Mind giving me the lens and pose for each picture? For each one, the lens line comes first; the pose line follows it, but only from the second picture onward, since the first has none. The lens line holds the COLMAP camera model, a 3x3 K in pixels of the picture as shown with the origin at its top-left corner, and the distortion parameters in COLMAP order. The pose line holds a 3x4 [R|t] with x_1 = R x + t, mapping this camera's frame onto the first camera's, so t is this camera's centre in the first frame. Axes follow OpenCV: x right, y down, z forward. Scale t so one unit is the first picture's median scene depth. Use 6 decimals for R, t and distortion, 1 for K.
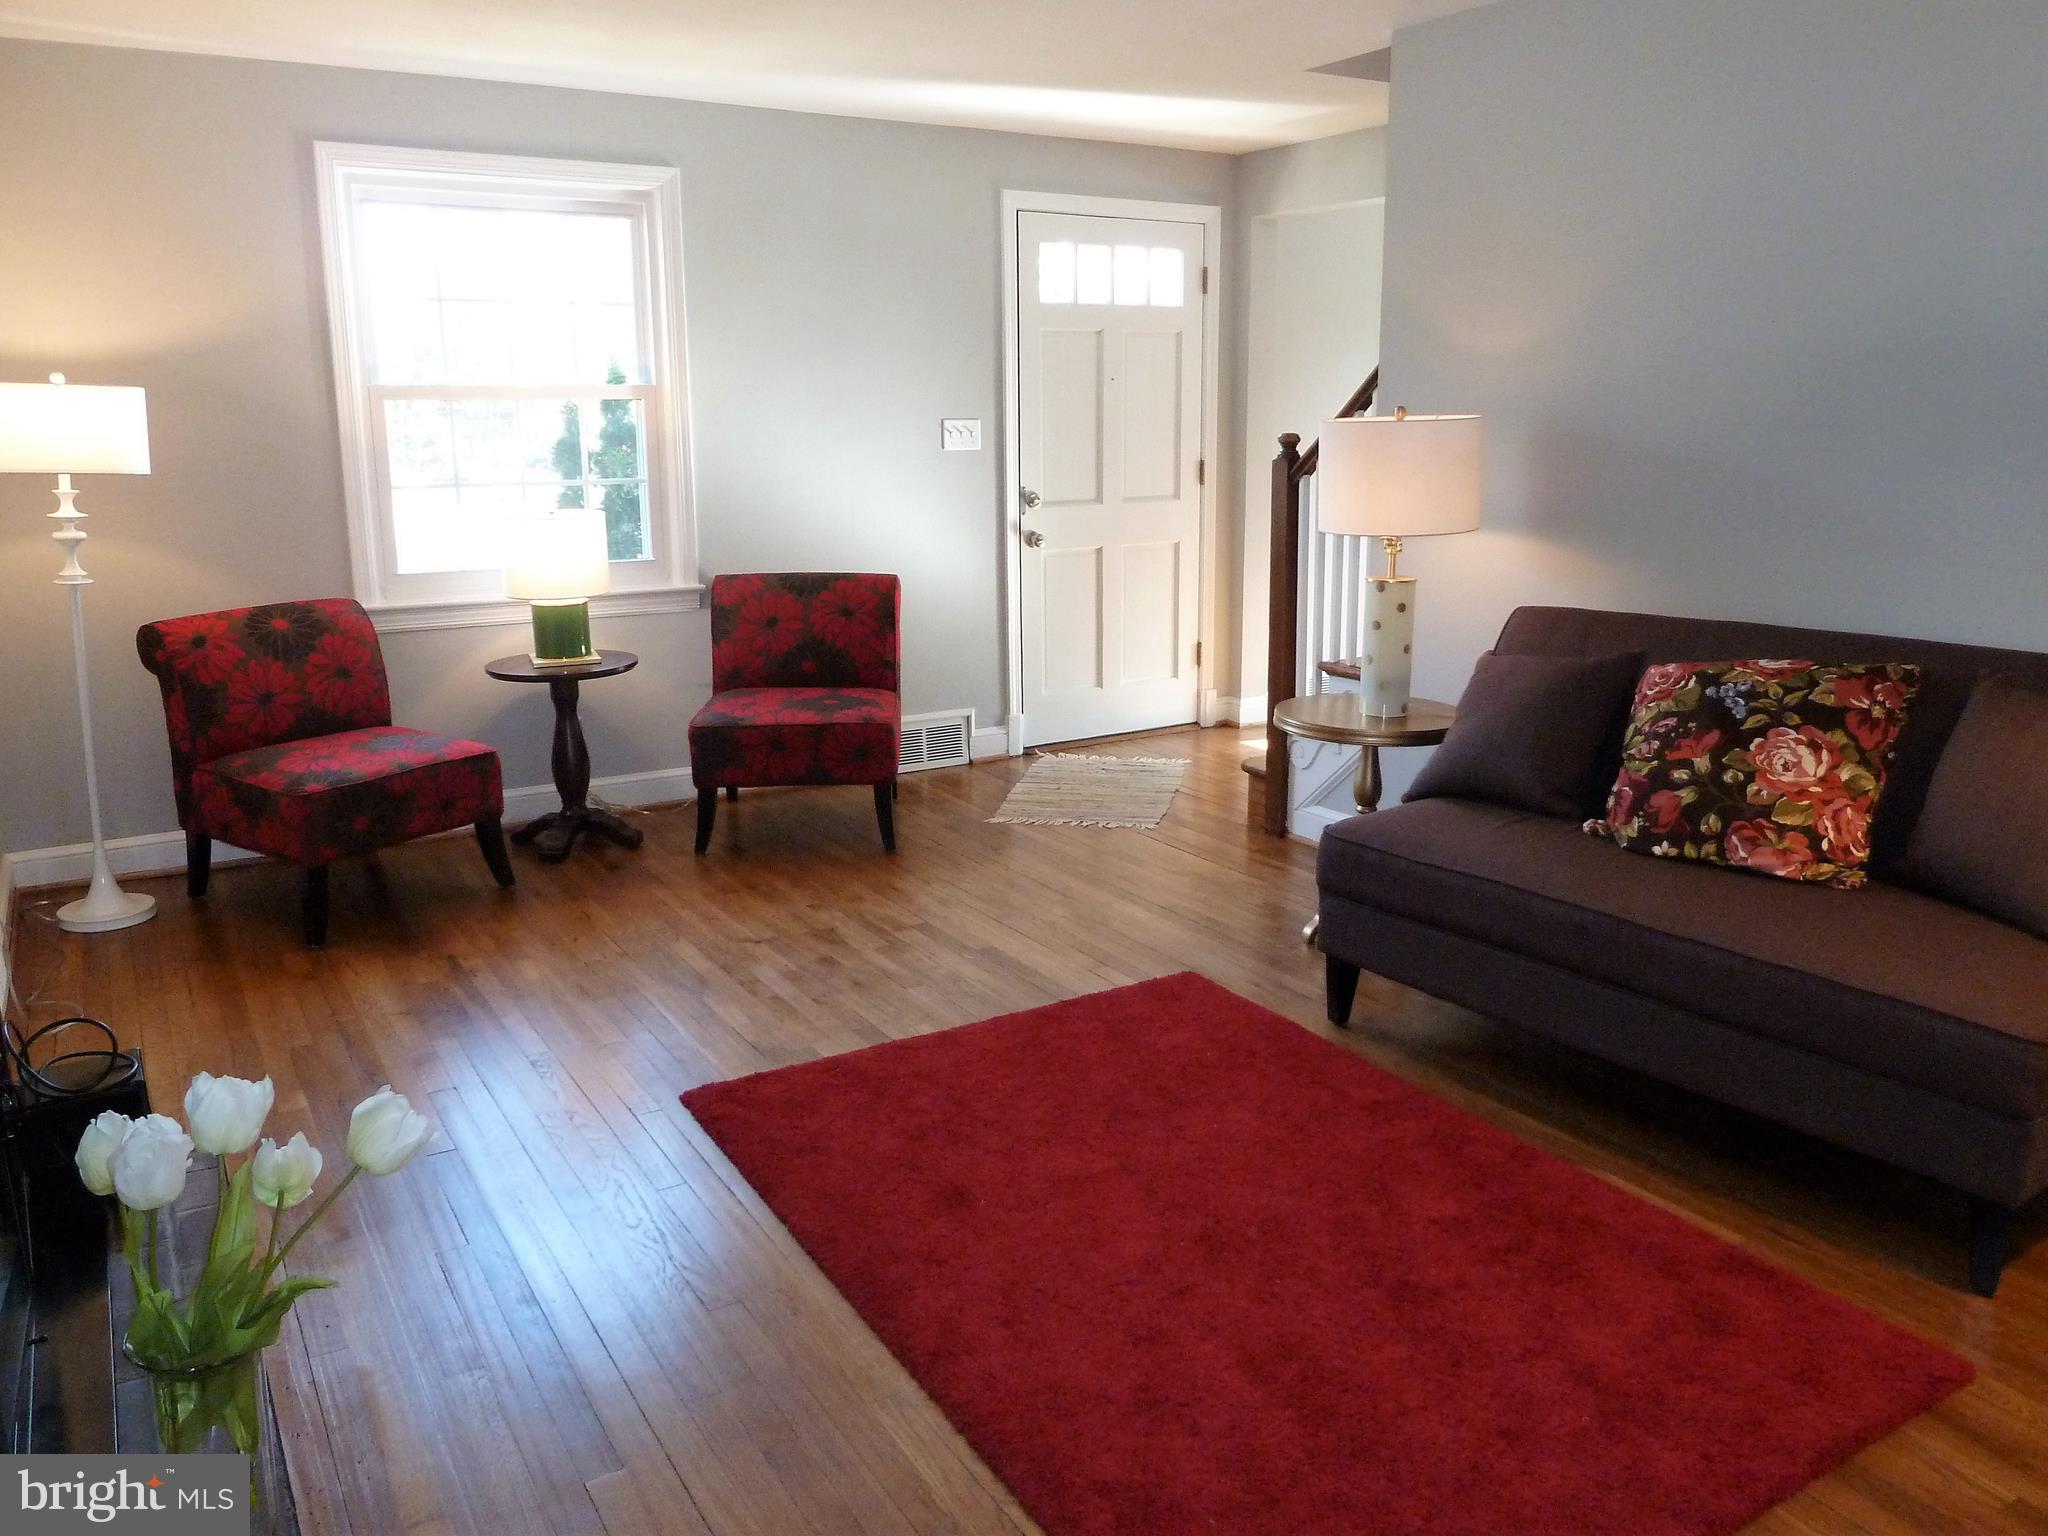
lens RADIAL K [[1523.9, 0, 1022.8], [0, 1523.9, 753.5], [0, 0, 1]] dist [-0.034261, -0.000088]
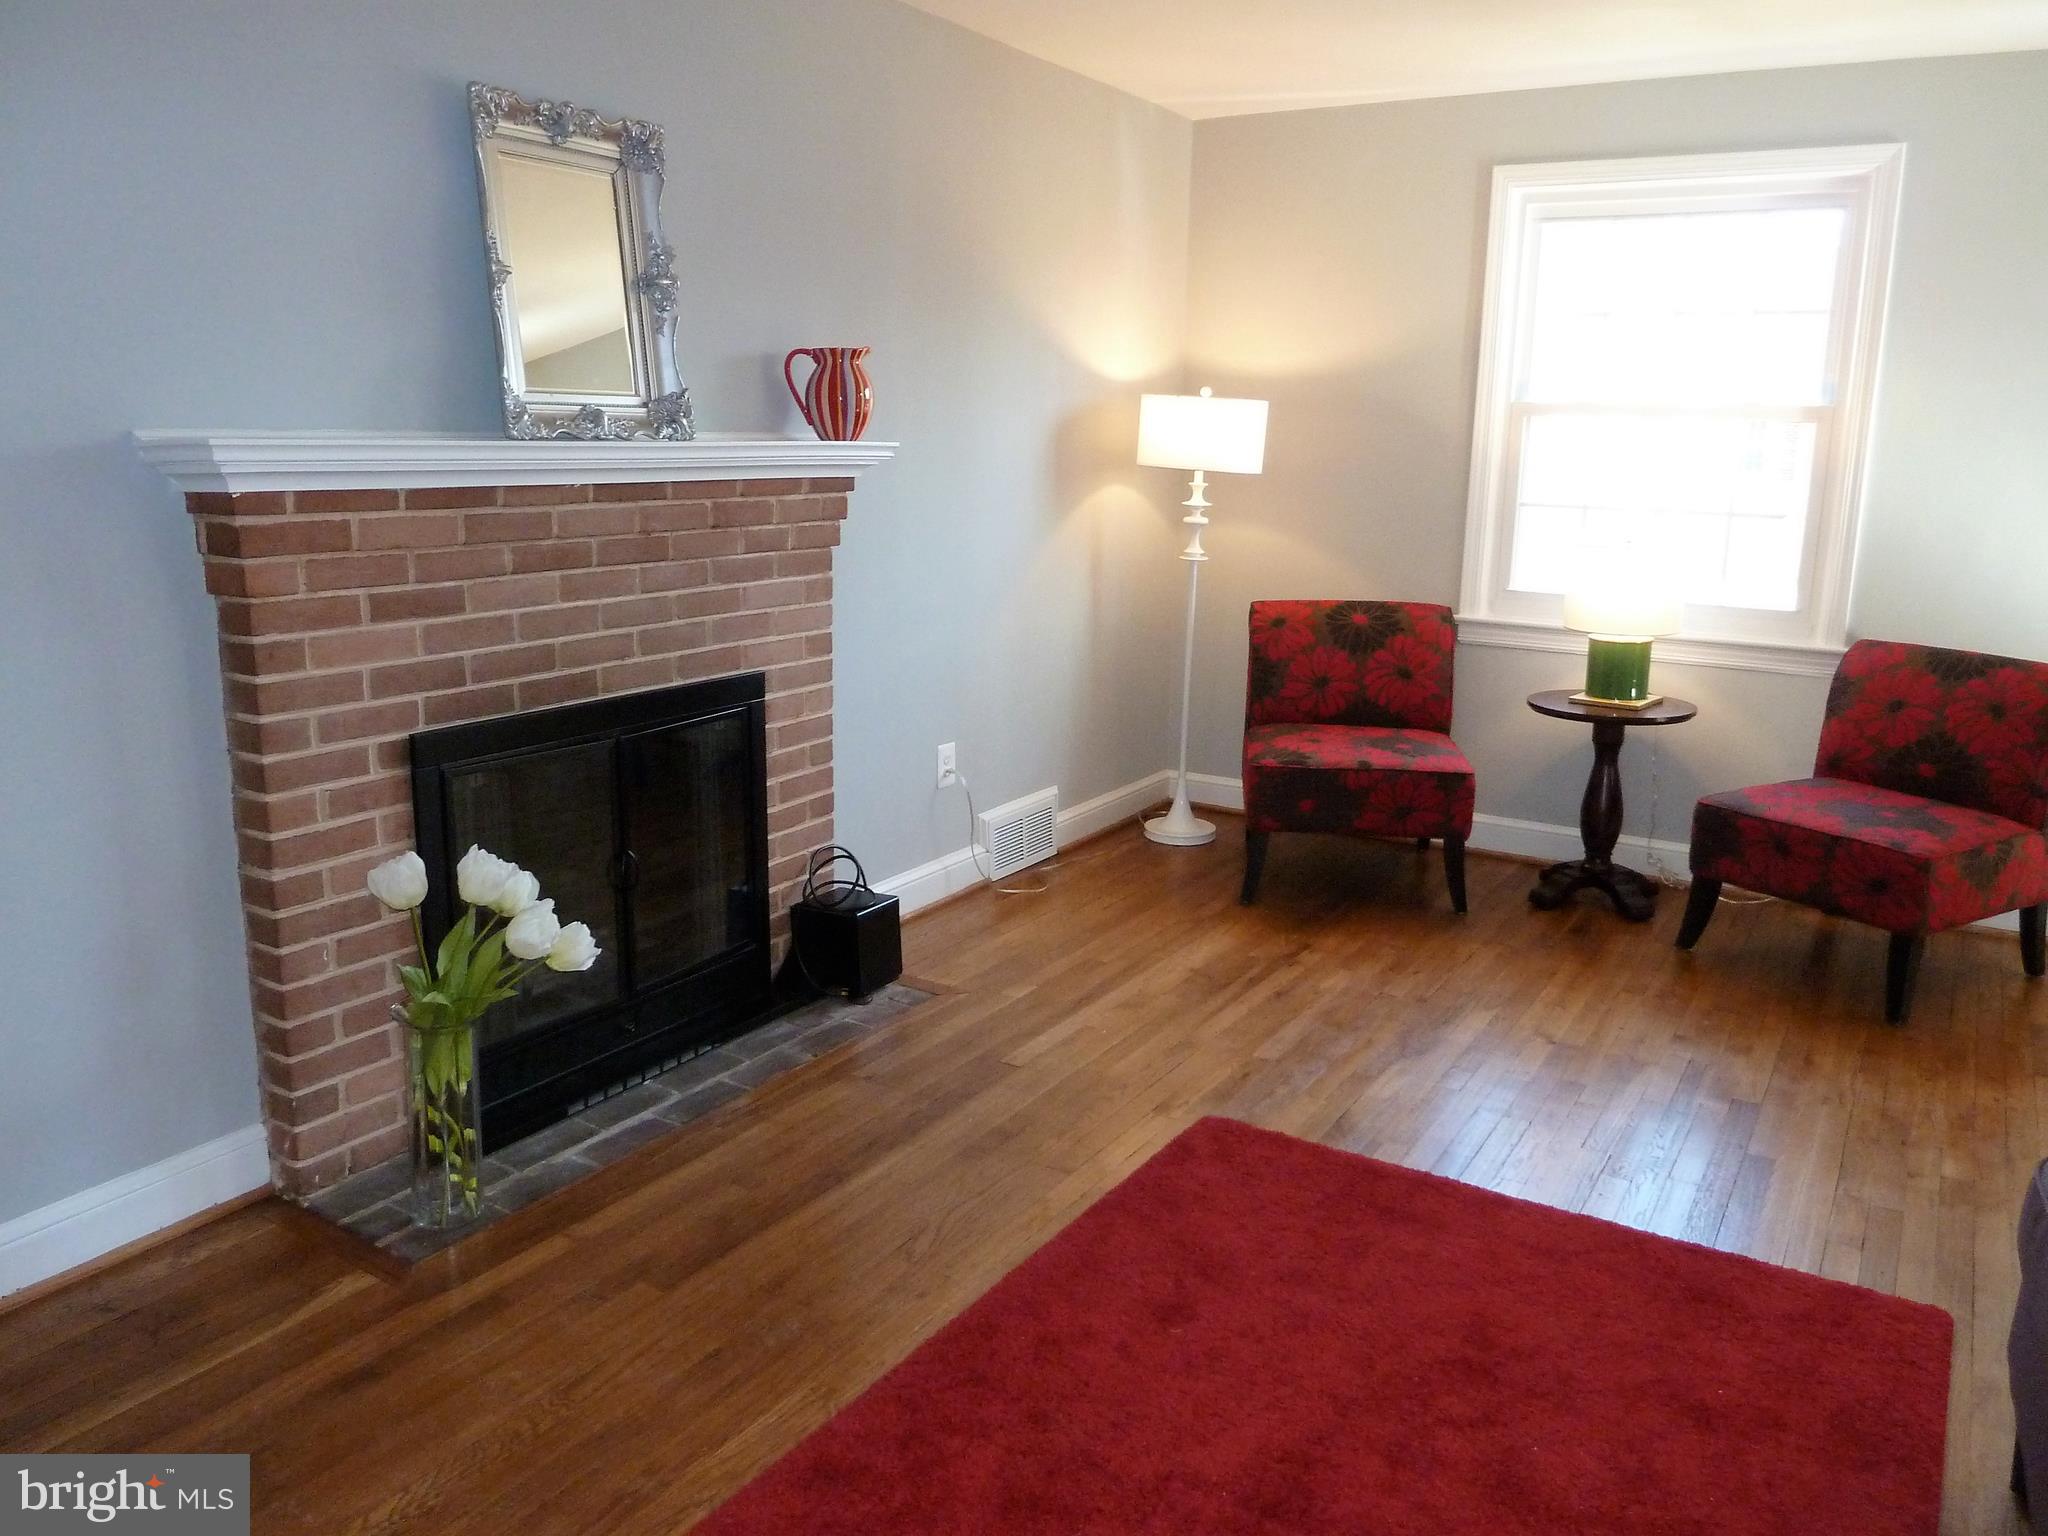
lens RADIAL K [[1523.9, 0, 1022.8], [0, 1523.9, 753.5], [0, 0, 1]] dist [-0.034261, -0.000088]
pose [[0.444690, 0.199090, -0.873278, 0.388527], [-0.214053, 0.970354, 0.112221, -0.063992], [0.869731, 0.137024, 0.474123, 0.288651]]
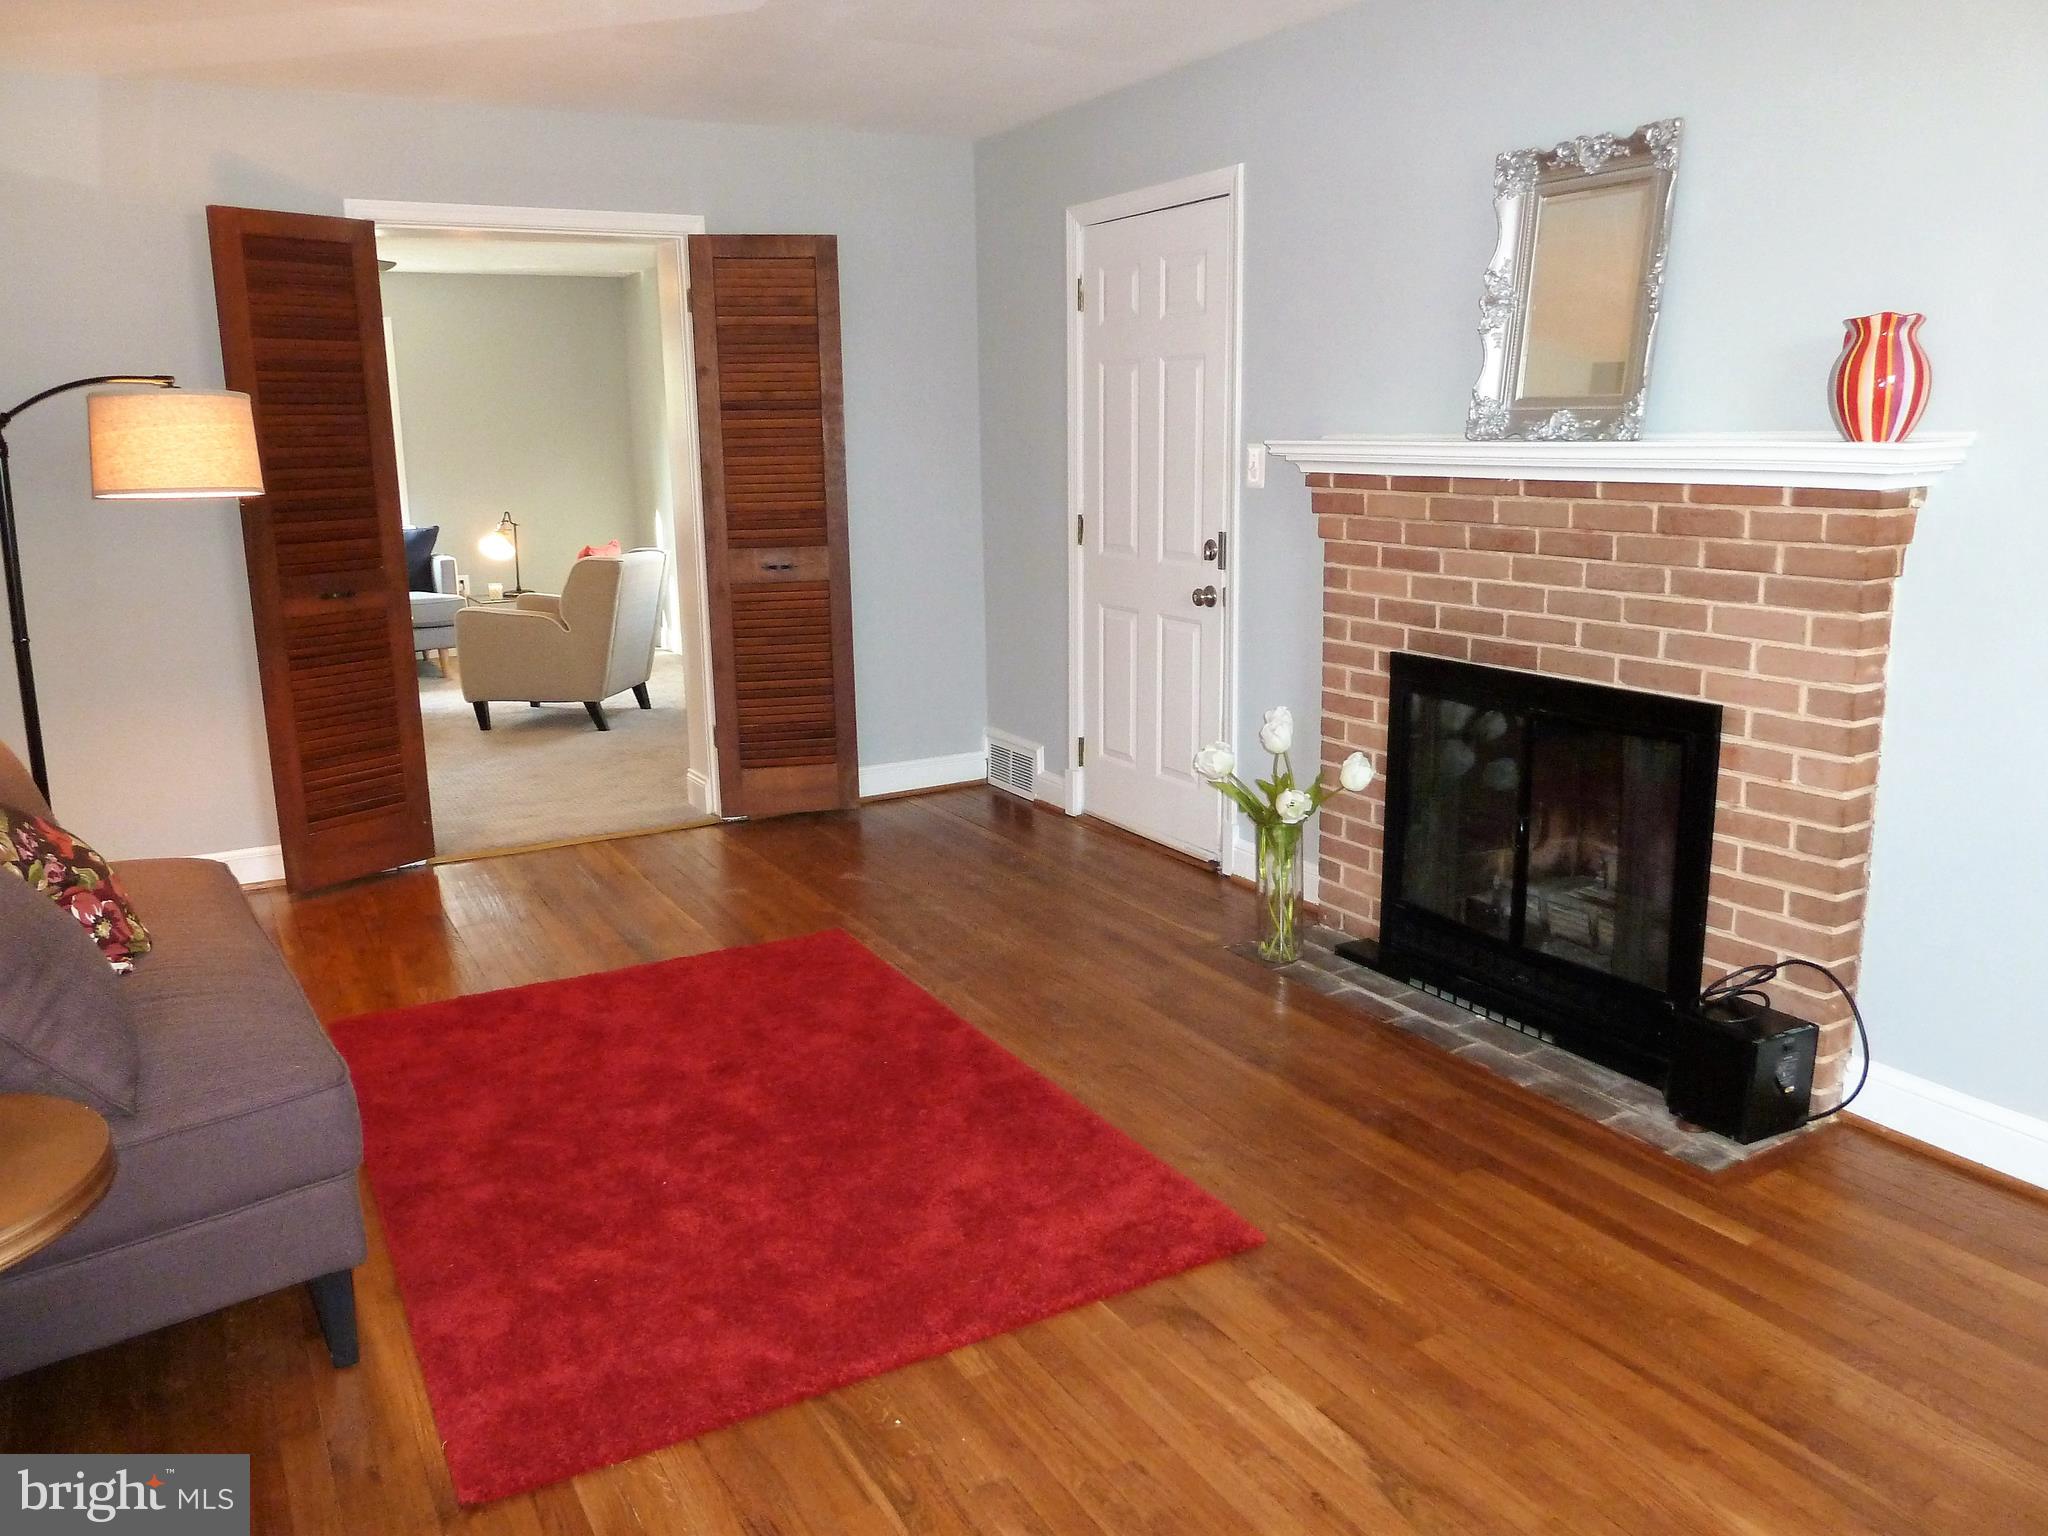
lens RADIAL K [[1529.6, 0, 1021.3], [0, 1529.6, 760.1], [0, 0, 1]] dist [-0.032152, 0.008362]
pose [[-0.999262, 0.014358, 0.035626, -0.087729], [0.027920, 0.908477, 0.417001, -0.263873], [-0.026378, 0.417688, -0.908207, 1.197208]]
